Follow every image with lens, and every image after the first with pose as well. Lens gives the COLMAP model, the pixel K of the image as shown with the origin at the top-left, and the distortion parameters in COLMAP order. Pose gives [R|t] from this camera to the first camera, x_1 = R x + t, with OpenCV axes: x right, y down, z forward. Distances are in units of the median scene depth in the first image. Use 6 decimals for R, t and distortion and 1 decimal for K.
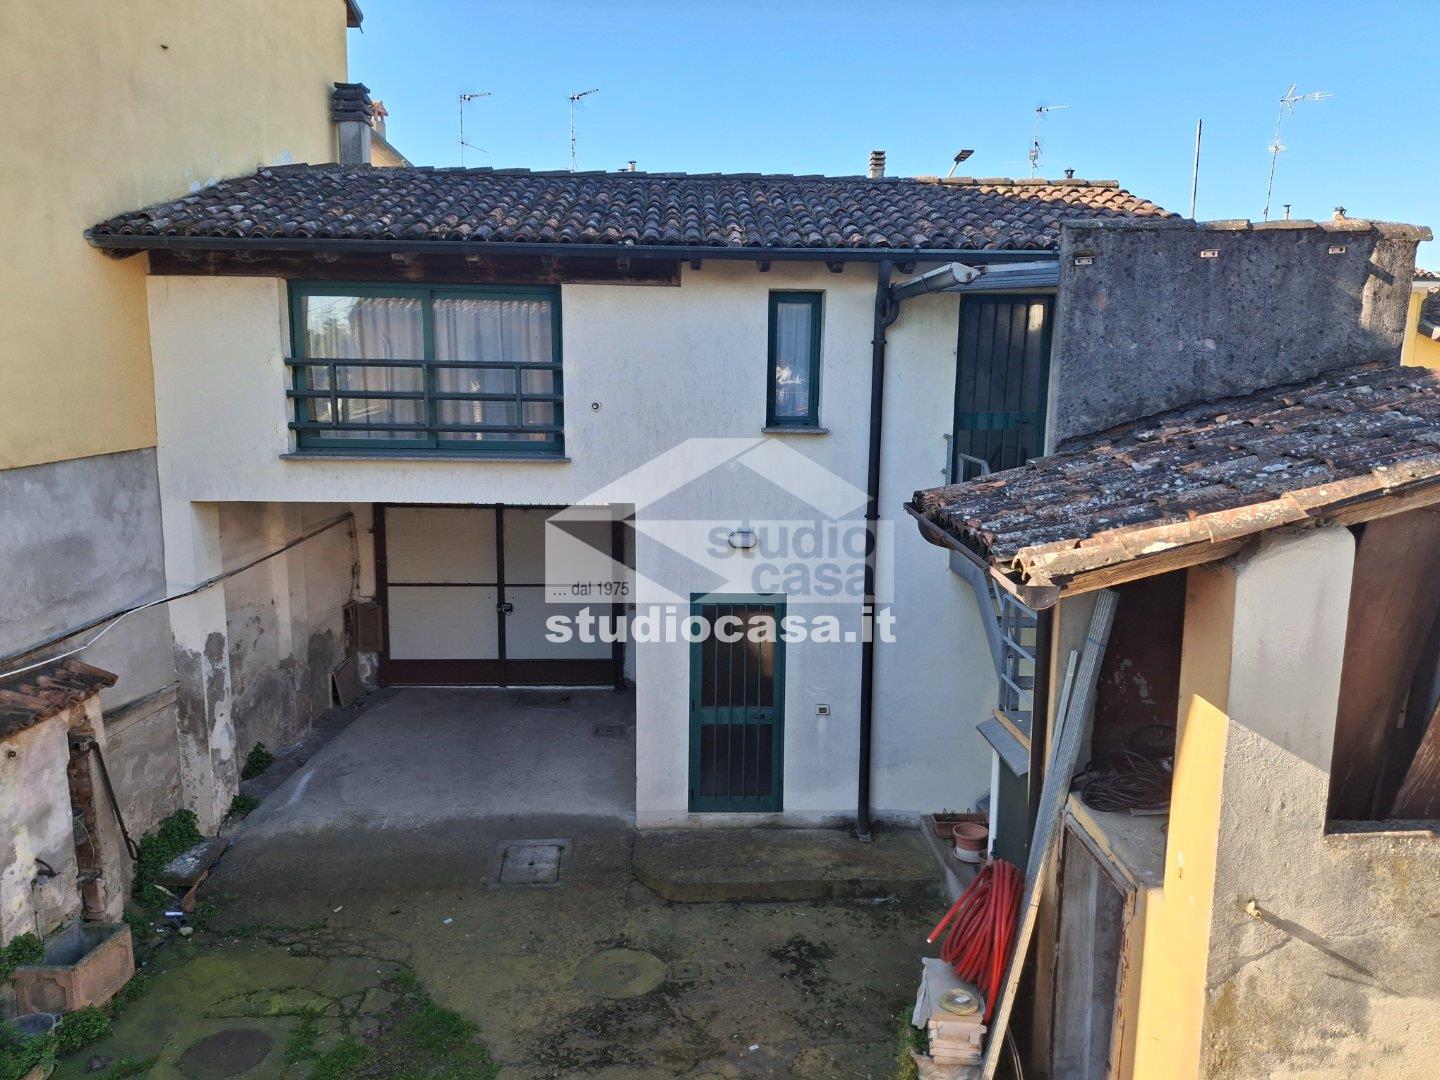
lens RADIAL K [[1072.0, 0, 720.5], [0, 1072.0, 544.4], [0, 0, 1]] dist [0.050320, -0.102505]
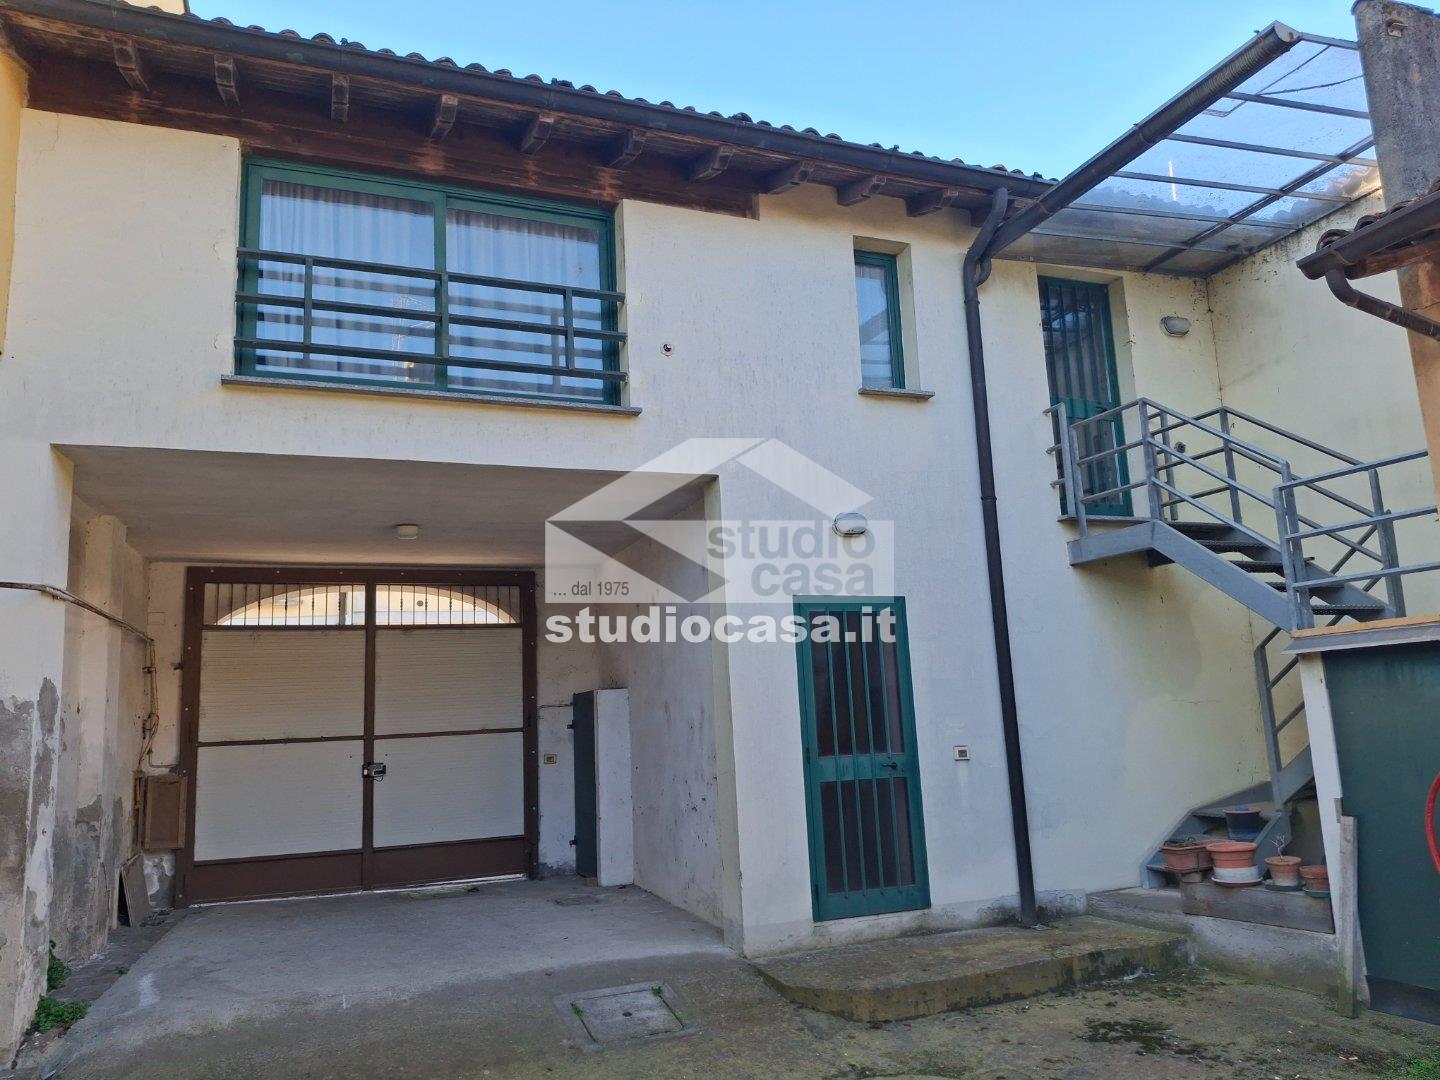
lens RADIAL K [[1072.0, 0, 718.5], [0, 1072.0, 532.9], [0, 0, 1]] dist [0.050320, -0.102505]
pose [[0.939028, 0.006487, 0.343780, -0.324090], [0.111542, 0.940005, -0.322412, 0.231659], [-0.325247, 0.341100, 0.881967, 0.333446]]
